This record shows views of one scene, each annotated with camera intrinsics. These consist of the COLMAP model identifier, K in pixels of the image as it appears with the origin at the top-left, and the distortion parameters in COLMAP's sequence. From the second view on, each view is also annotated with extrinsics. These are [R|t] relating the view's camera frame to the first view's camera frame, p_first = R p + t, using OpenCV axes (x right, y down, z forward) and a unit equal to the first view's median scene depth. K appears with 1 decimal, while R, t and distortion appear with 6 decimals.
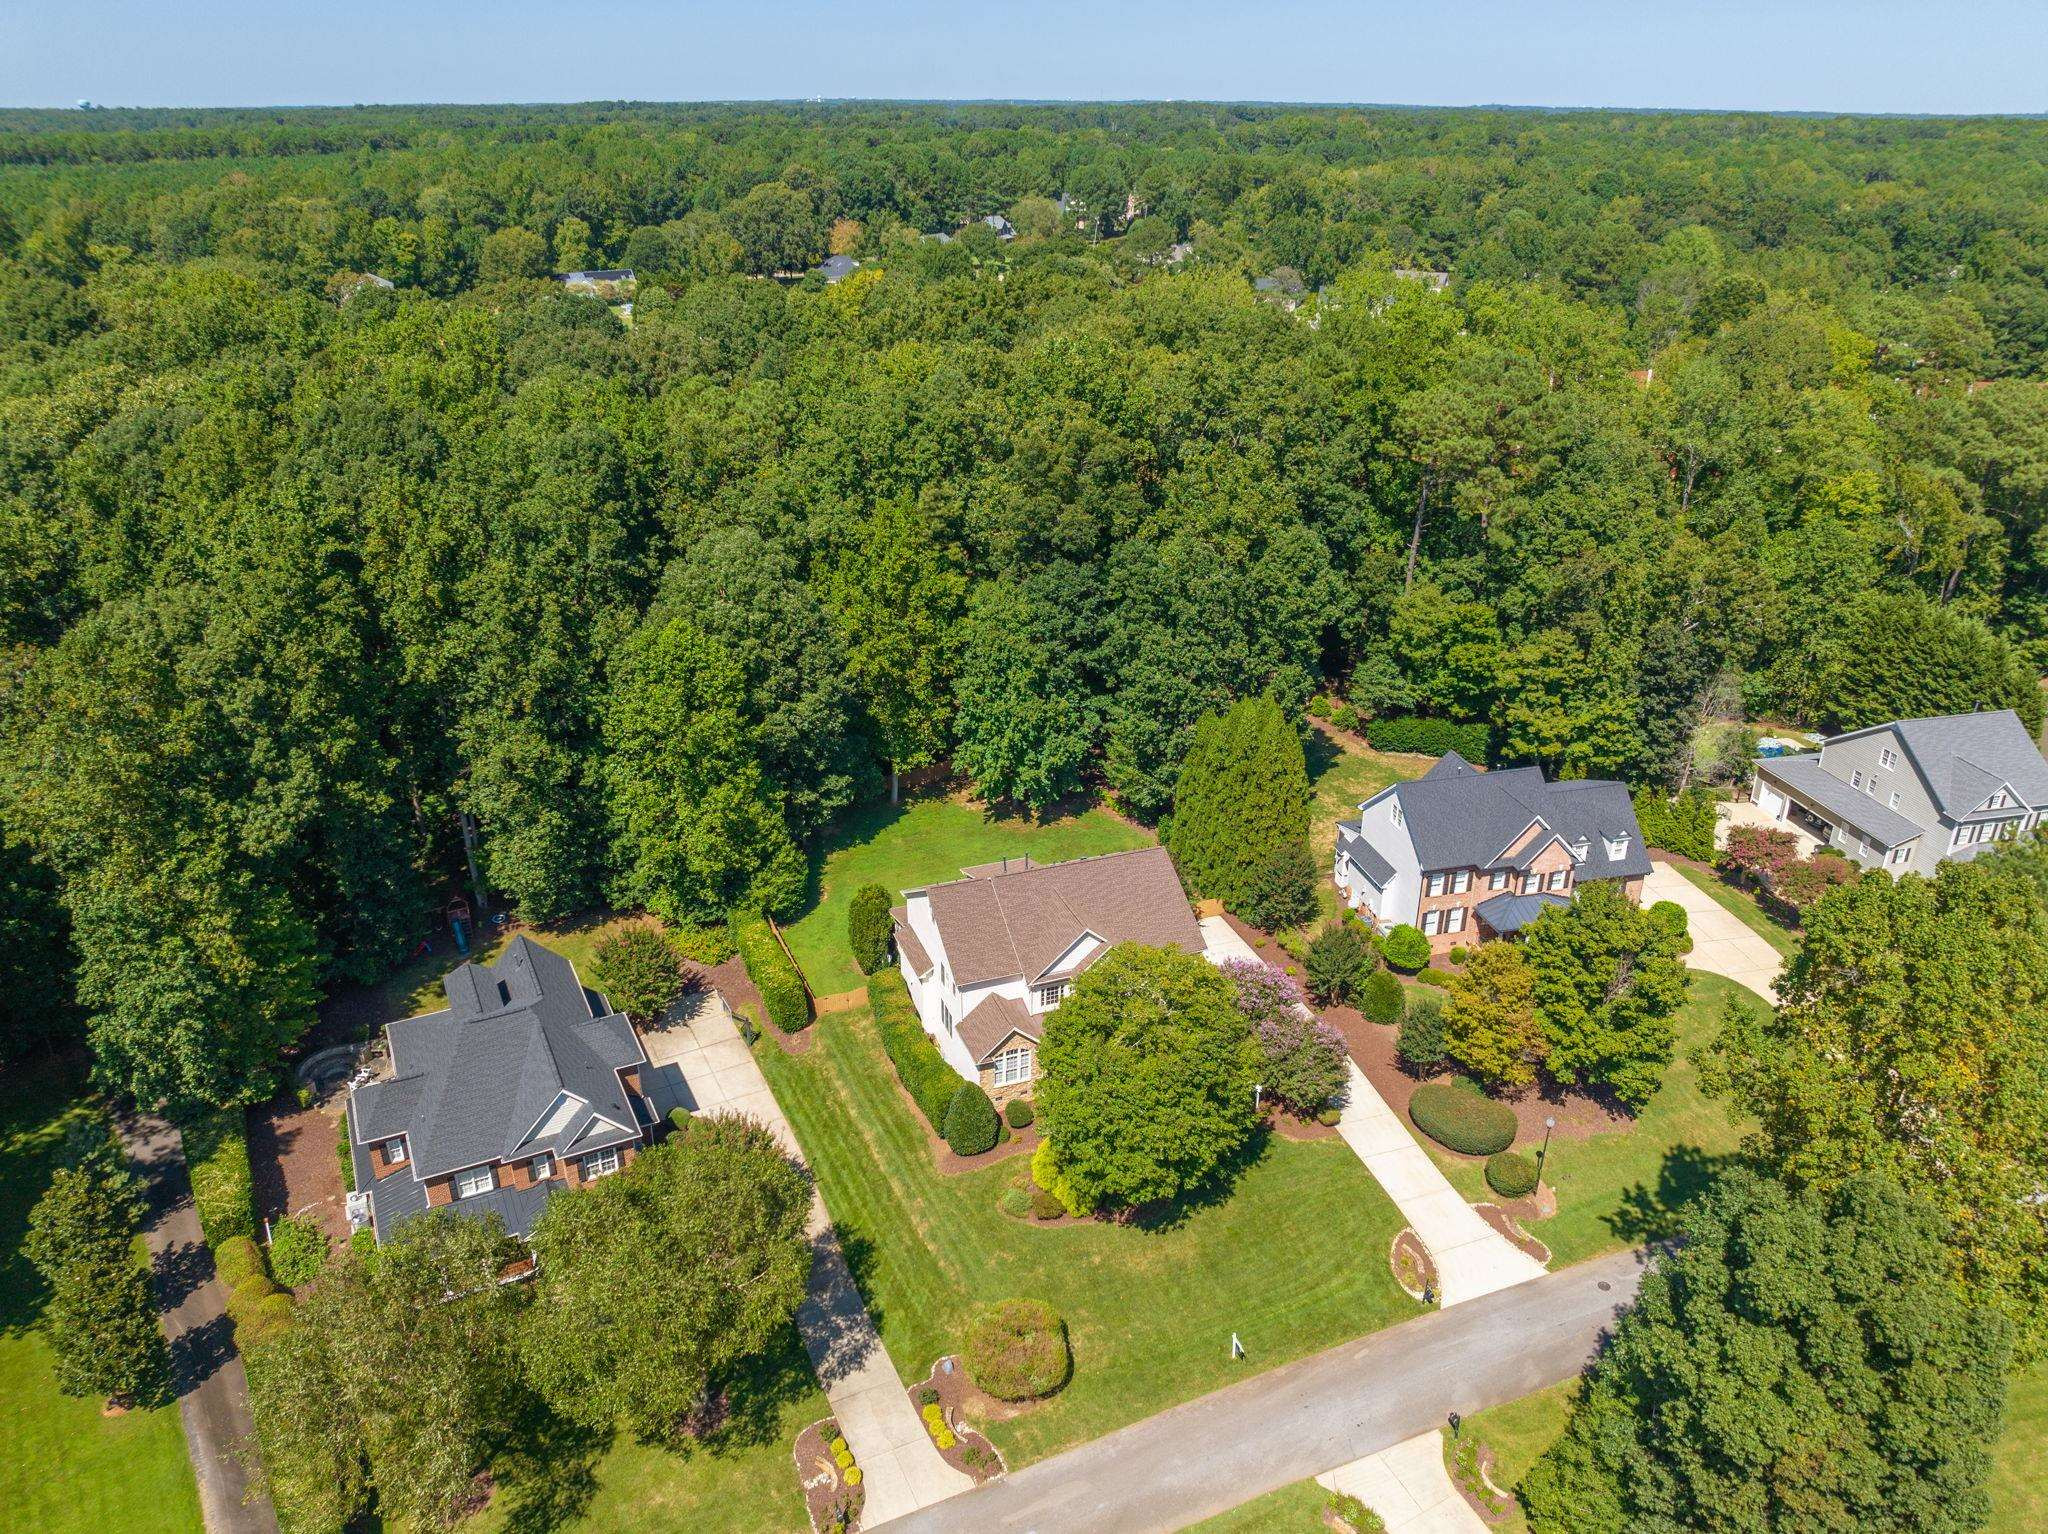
lens RADIAL K [[1459.5, 0, 1019.7], [0, 1459.5, 763.8], [0, 0, 1]] dist [-0.025606, -0.001071]
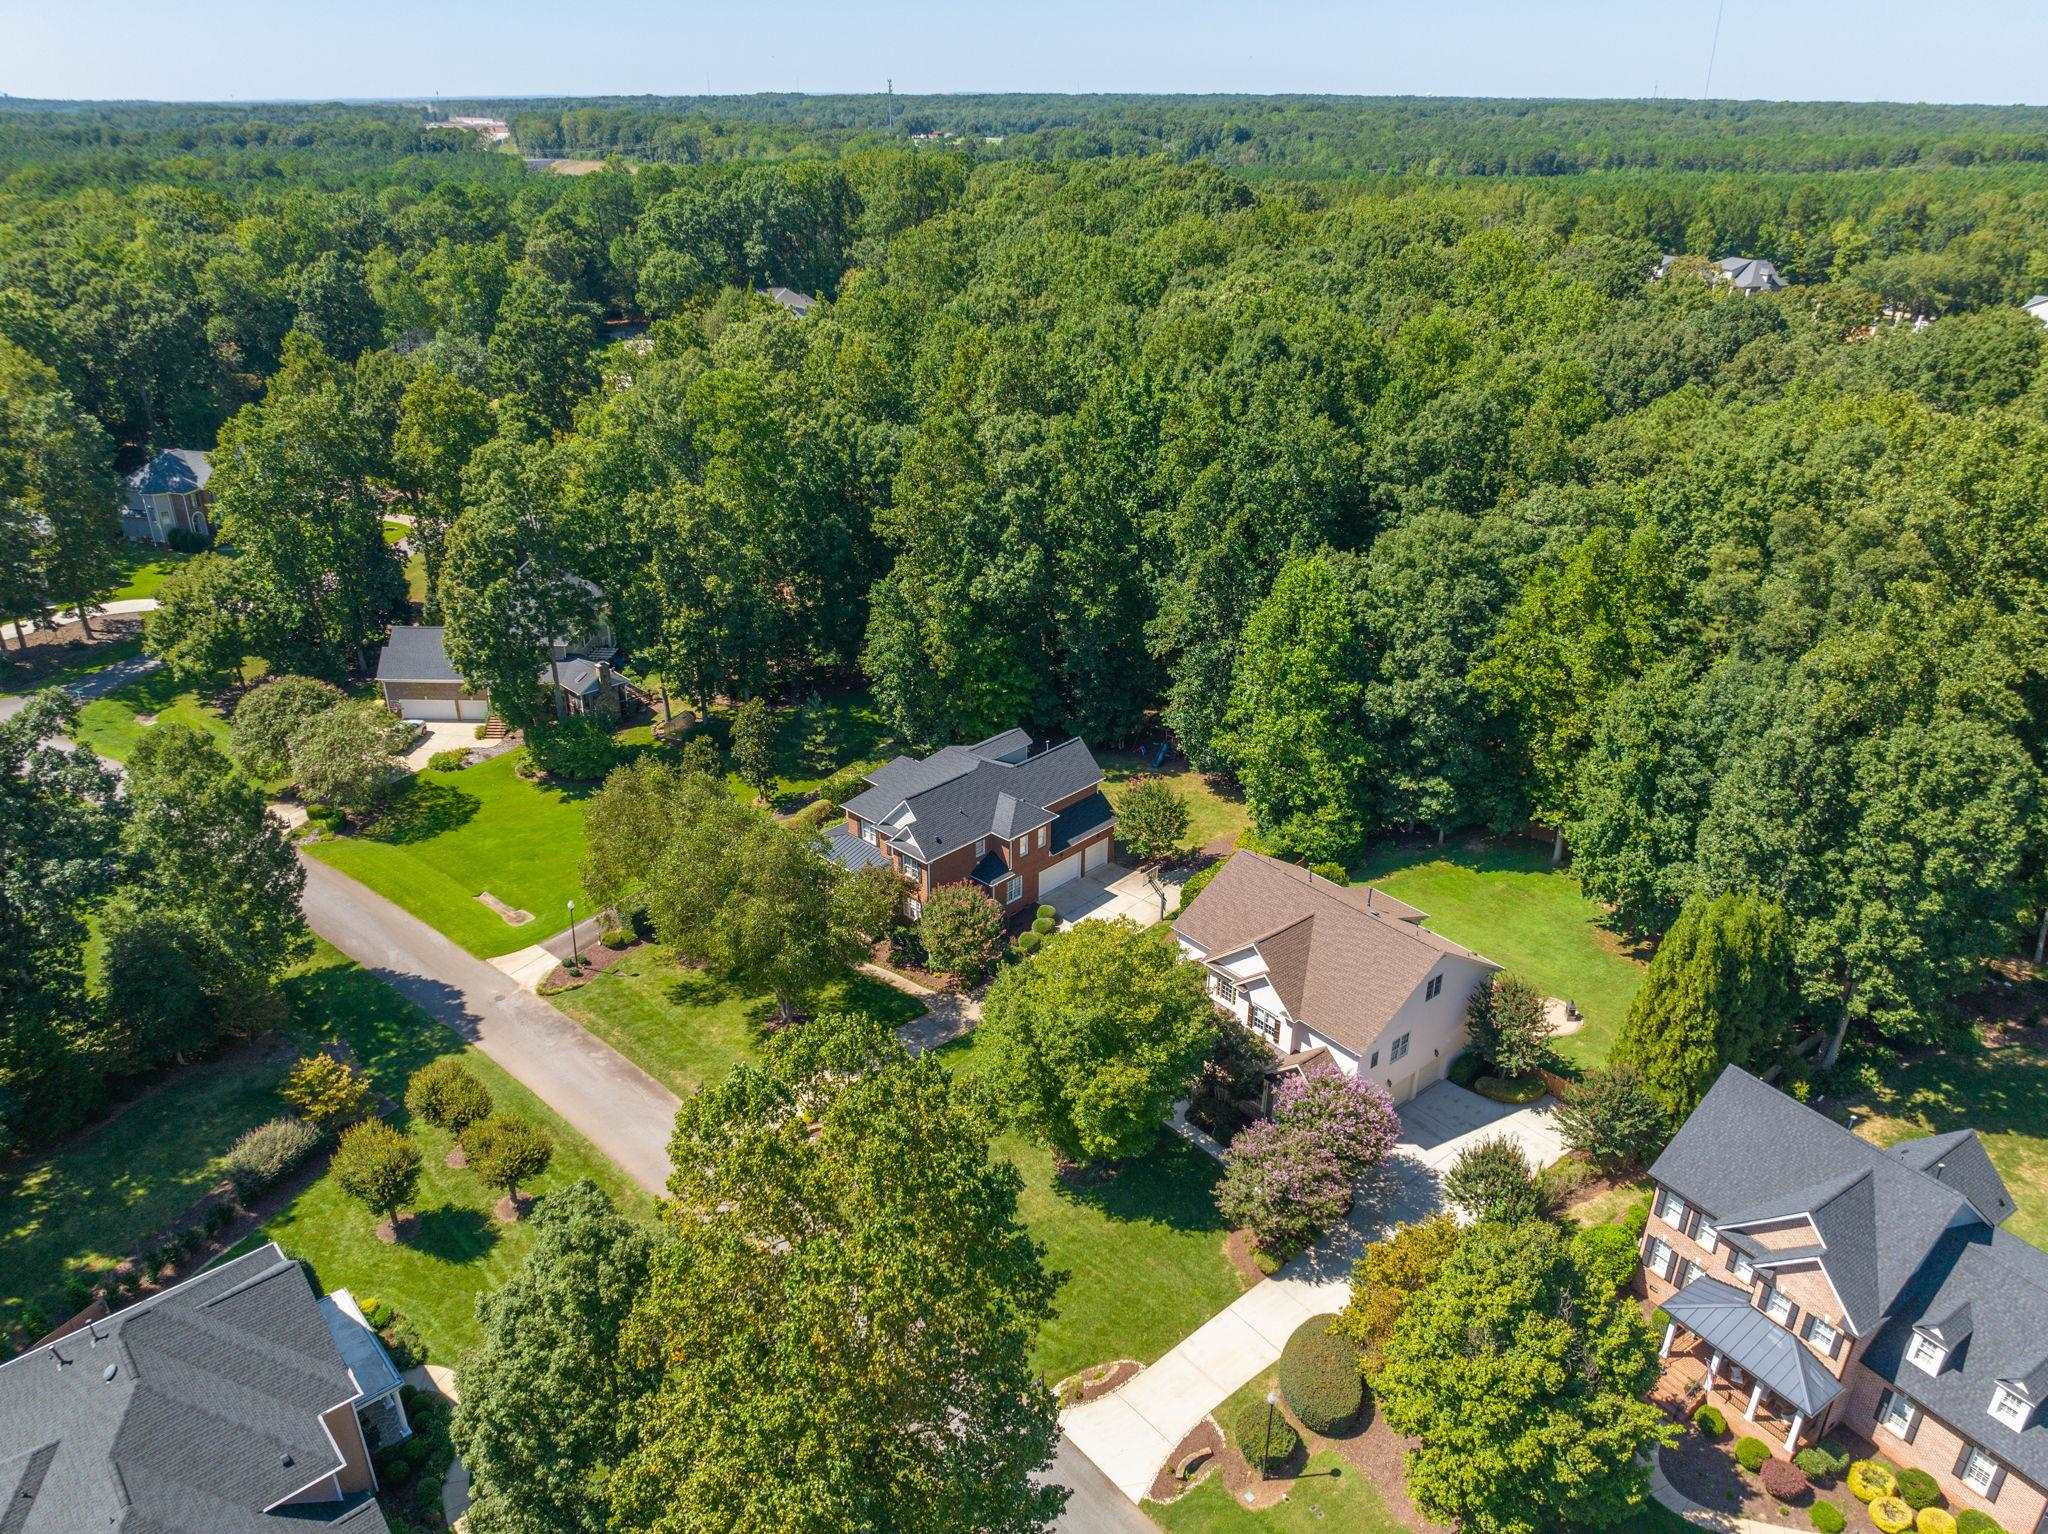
lens RADIAL K [[1456.5, 0, 1023.7], [0, 1456.5, 746.0], [0, 0, 1]] dist [-0.007929, -0.003889]
pose [[0.334913, 0.391476, -0.857076, 0.641738], [-0.397087, 0.883529, 0.248392, -0.150962], [0.854491, 0.257144, 0.451356, 0.337080]]
